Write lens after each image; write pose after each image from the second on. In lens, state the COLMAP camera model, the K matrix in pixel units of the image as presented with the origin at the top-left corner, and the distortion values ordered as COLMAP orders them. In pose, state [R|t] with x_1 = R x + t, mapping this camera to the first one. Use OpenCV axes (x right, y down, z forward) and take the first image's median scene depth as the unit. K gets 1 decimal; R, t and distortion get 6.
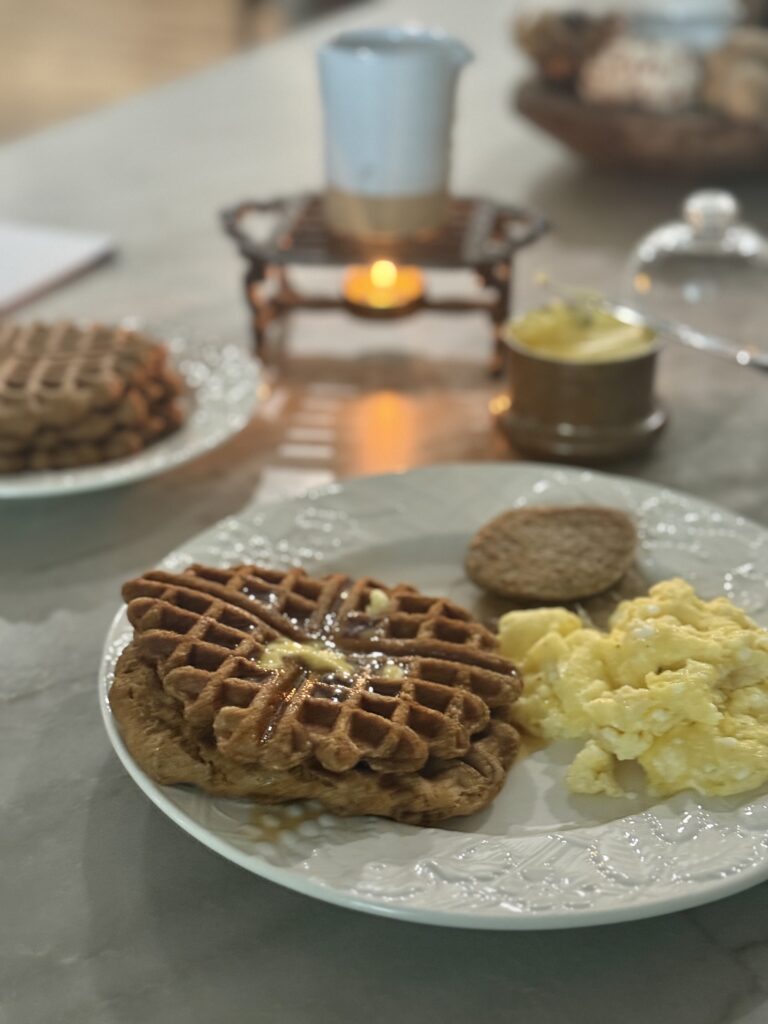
lens RADIAL K [[1457.5, 0, 384.0], [0, 1457.5, 512.0], [0, 0, 1]] dist [0.108366, -0.026804]
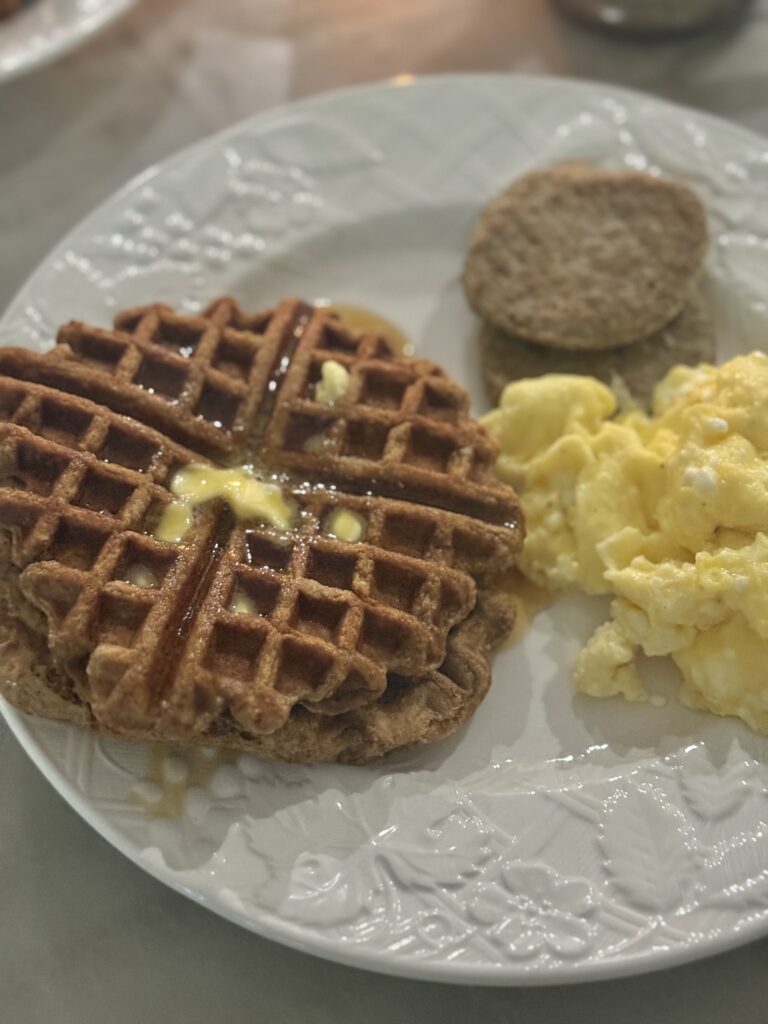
lens RADIAL K [[1457.5, 0, 384.0], [0, 1457.5, 512.0], [0, 0, 1]] dist [0.108366, -0.026804]
pose [[0.999690, 0.022871, -0.009861, 0.032216], [-0.015213, 0.874219, 0.485293, -0.252900], [0.019720, -0.484992, 0.874296, 0.378090]]
